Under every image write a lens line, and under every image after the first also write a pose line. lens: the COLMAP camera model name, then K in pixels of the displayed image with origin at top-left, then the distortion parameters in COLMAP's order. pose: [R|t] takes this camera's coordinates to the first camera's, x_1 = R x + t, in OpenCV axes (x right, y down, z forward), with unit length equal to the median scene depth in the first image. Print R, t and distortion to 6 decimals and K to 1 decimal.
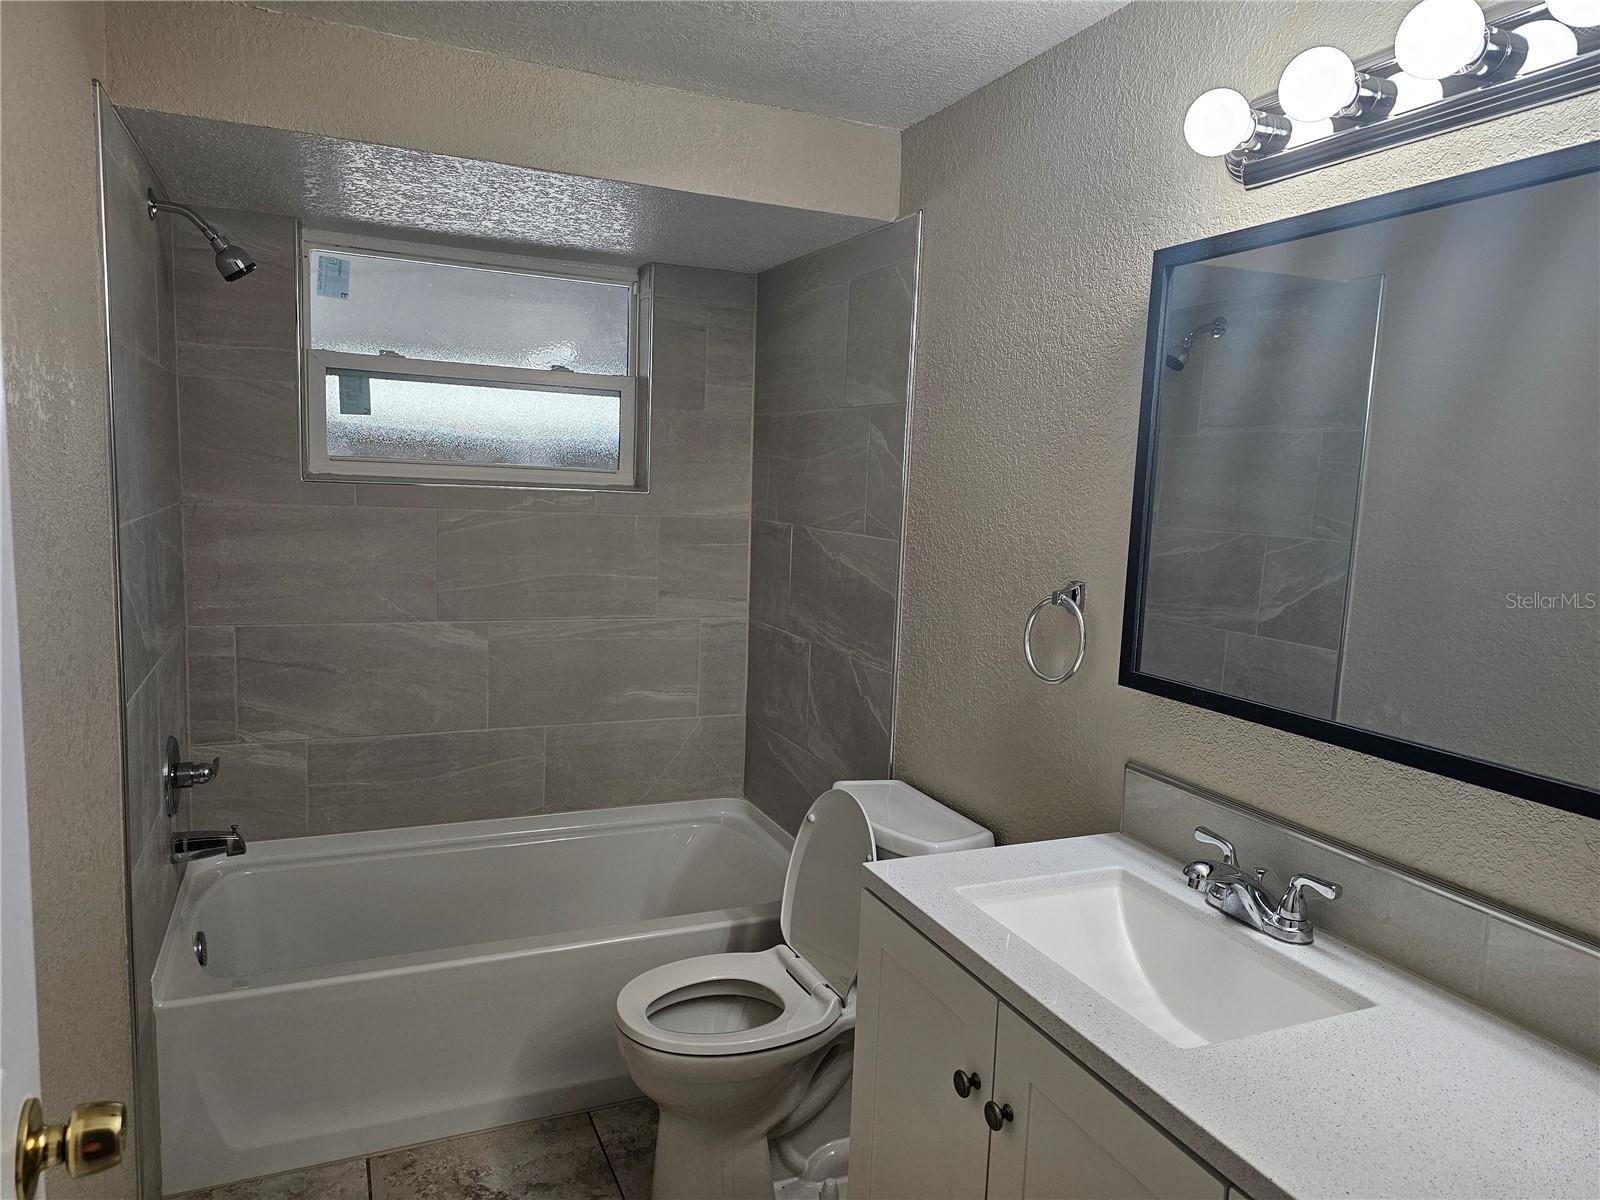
lens RADIAL K [[1064.6, 0, 797.7], [0, 1064.6, 610.1], [0, 0, 1]] dist [0.071228, -0.073670]
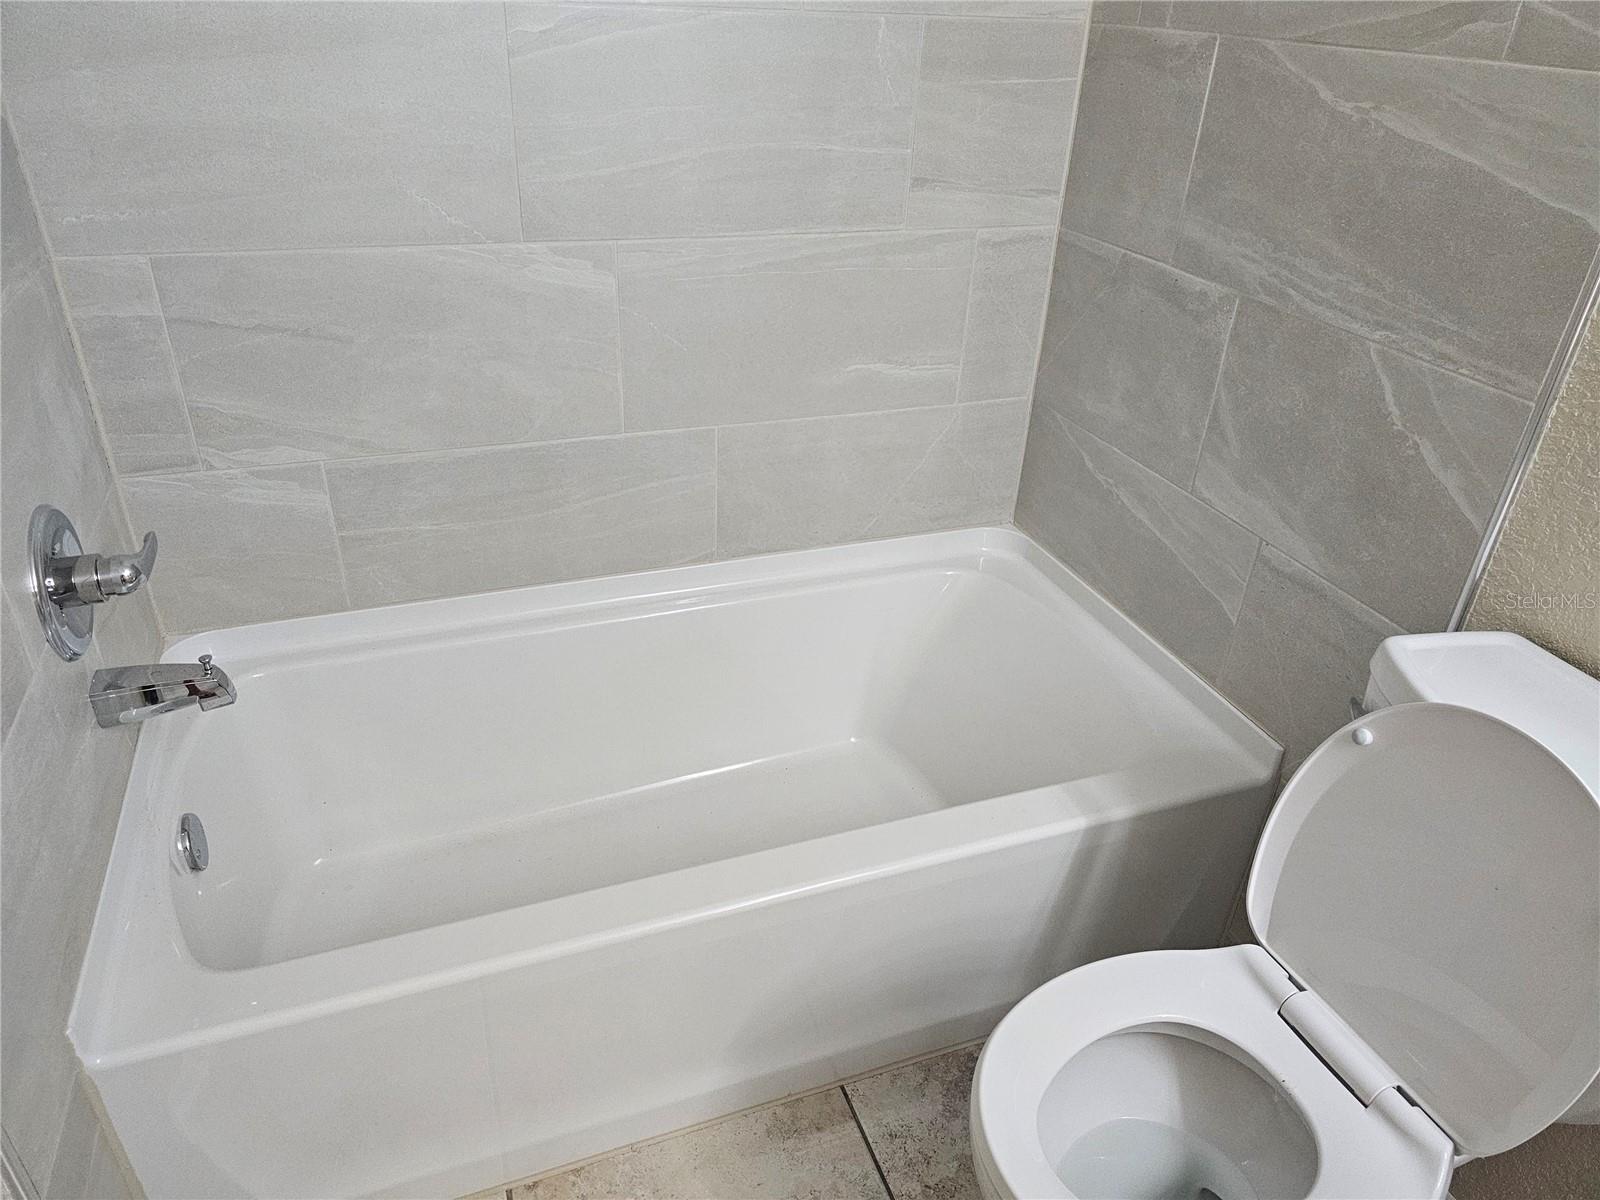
lens RADIAL K [[1085.6, 0, 795.6], [0, 1085.6, 595.0], [0, 0, 1]] dist [0.079795, -0.074517]
pose [[0.997870, 0.030742, -0.057543, -0.170170], [-0.006820, 0.926338, 0.376631, -0.035429], [0.064883, -0.375437, 0.924574, 0.453054]]
